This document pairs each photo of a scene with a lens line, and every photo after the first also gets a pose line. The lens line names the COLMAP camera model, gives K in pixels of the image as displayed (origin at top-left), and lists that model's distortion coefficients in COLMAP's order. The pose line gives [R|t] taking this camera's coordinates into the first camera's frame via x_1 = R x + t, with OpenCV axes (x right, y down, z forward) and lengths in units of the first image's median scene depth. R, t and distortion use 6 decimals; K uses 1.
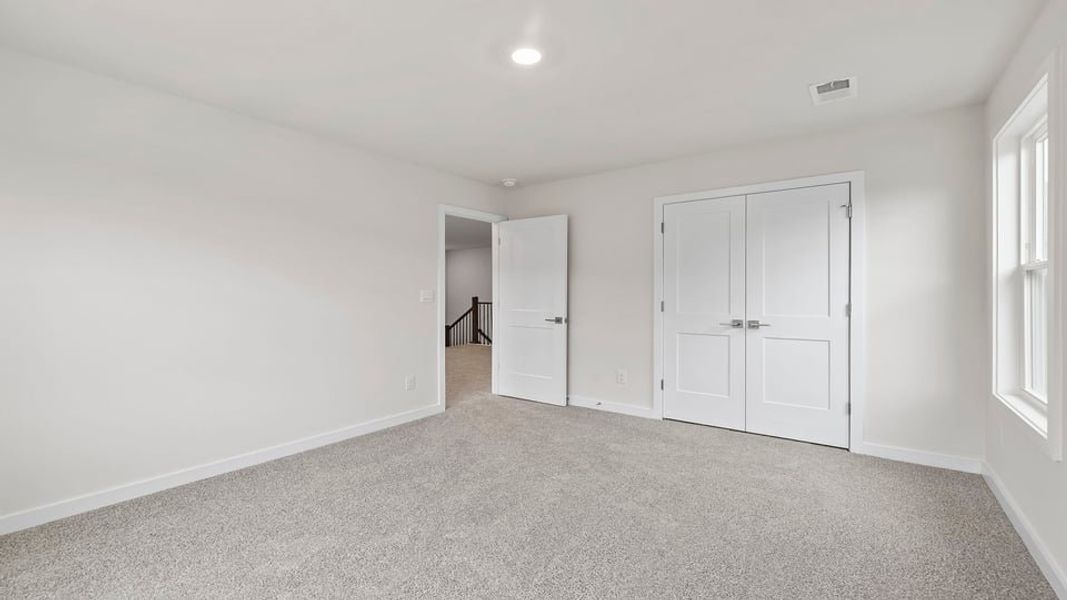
lens RADIAL K [[453.6, 0, 528.1], [0, 453.6, 290.5], [0, 0, 1]] dist [0.001154, 0.000126]
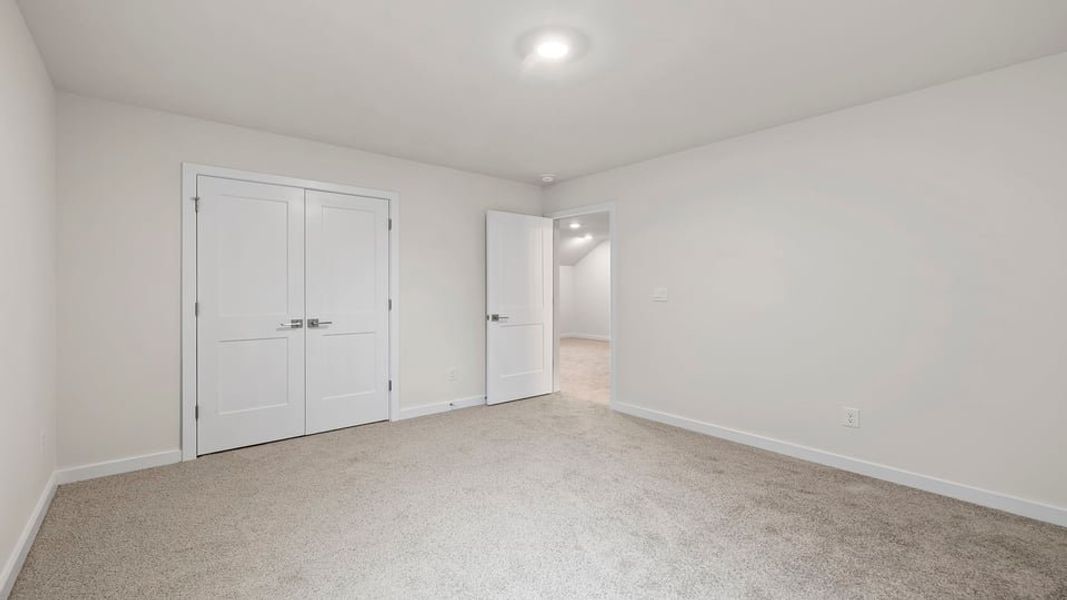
lens RADIAL K [[475.3, 0, 537.0], [0, 475.3, 288.4], [0, 0, 1]] dist [0.000989, 0.000052]
pose [[0.230602, 0.006749, 0.973025, -0.392288], [-0.004689, 0.999972, -0.005824, 0.003472], [-0.973037, -0.003220, 0.230627, 0.291090]]
